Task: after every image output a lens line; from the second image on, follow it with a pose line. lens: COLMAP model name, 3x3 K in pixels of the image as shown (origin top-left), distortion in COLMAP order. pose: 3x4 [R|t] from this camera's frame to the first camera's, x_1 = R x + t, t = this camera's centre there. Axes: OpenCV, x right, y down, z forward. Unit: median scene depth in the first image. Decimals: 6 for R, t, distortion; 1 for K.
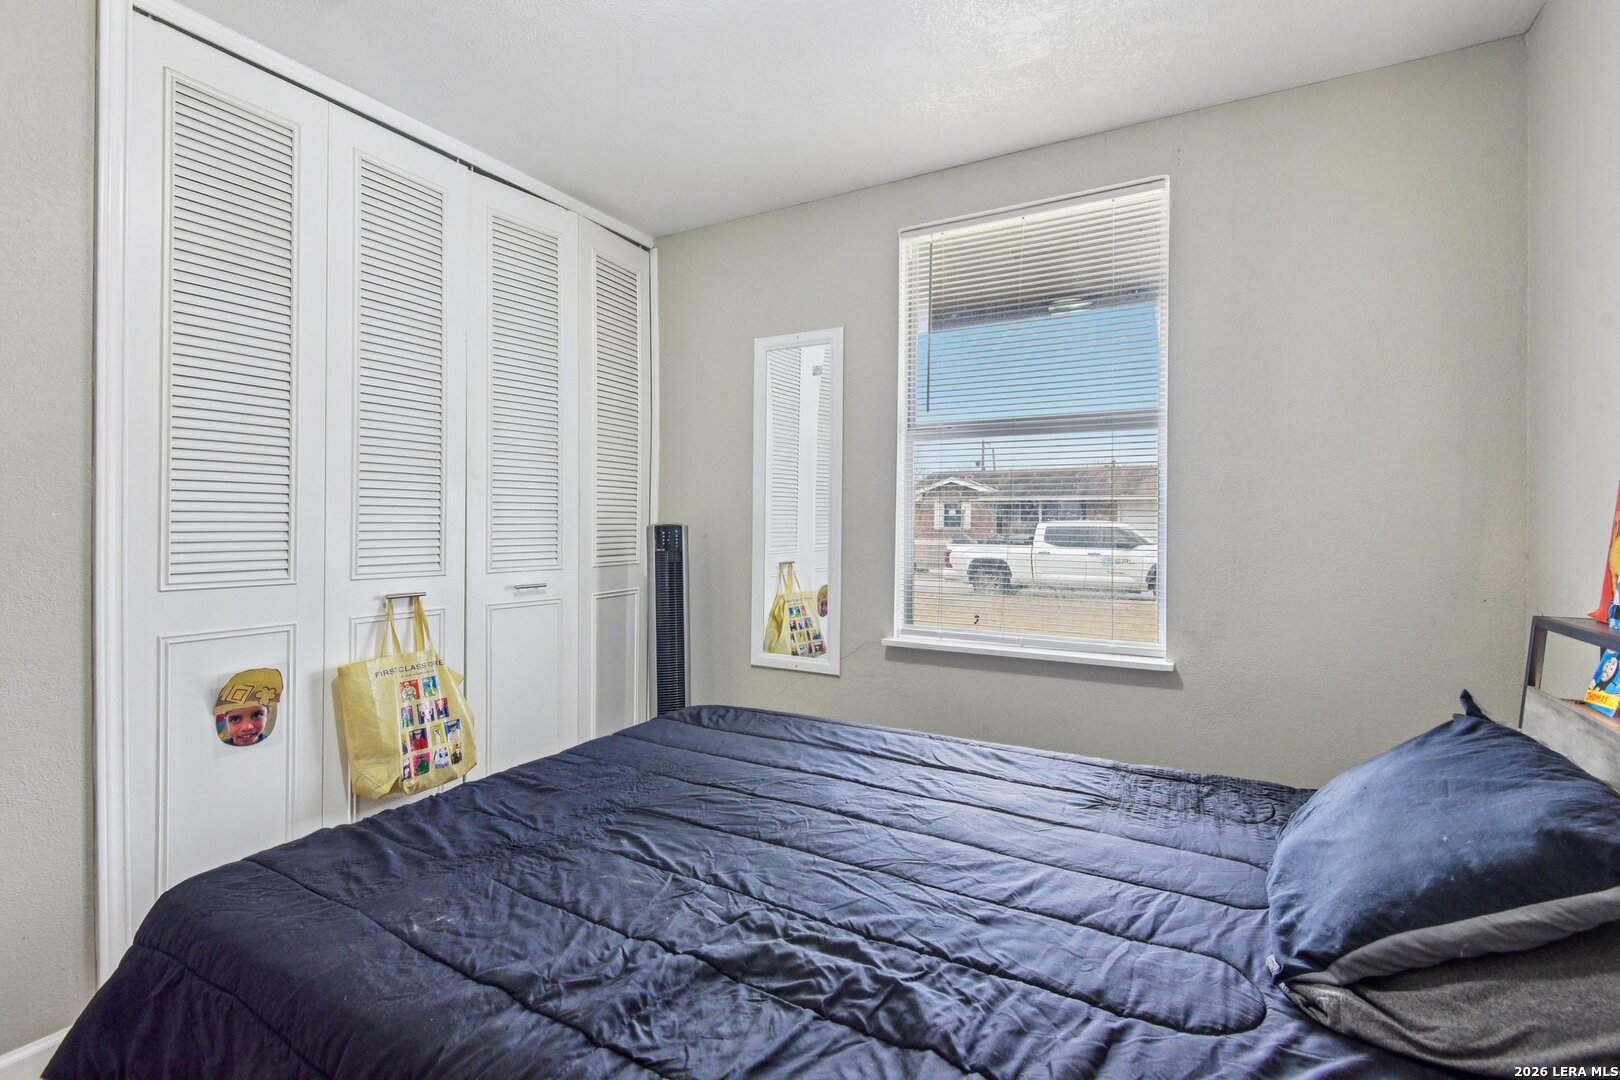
lens RADIAL K [[758.2, 0, 814.9], [0, 758.2, 535.5], [0, 0, 1]] dist [0.006049, -0.005600]
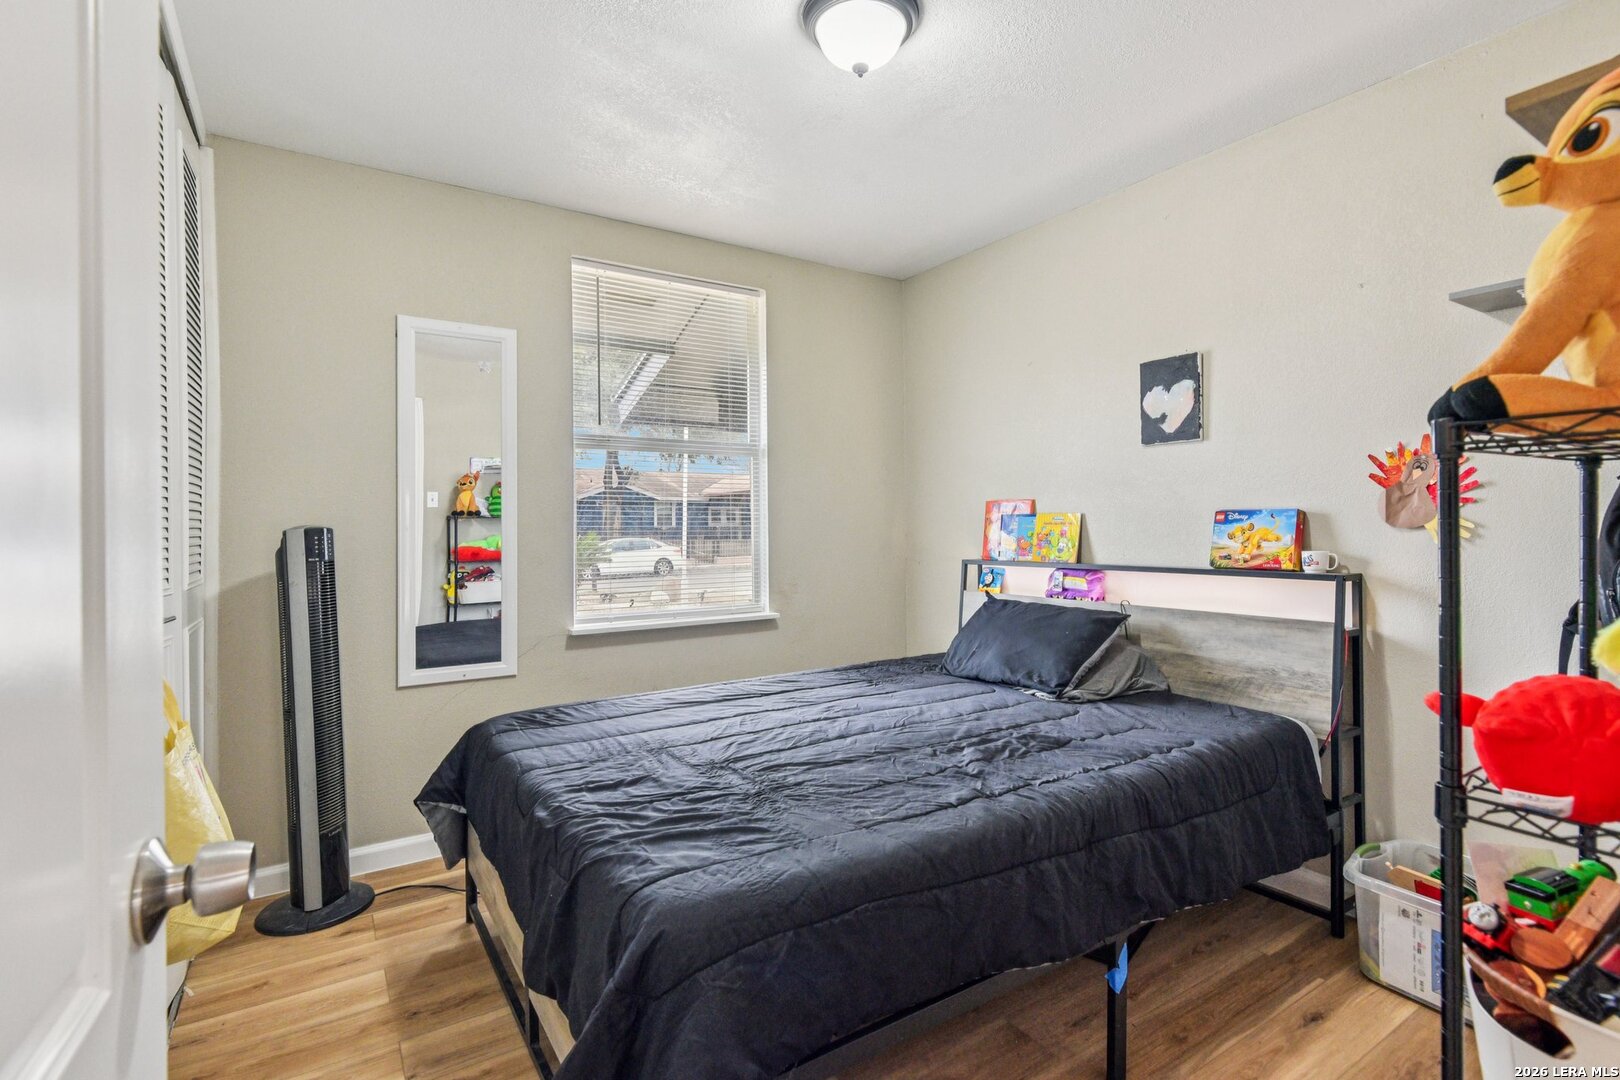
lens RADIAL K [[758.2, 0, 812.9], [0, 758.2, 530.6], [0, 0, 1]] dist [0.006049, -0.005600]
pose [[0.465001, -0.016073, 0.885164, -1.257569], [0.027612, 0.999612, 0.003646, 0.002052], [-0.884880, 0.022746, 0.465264, 0.337419]]
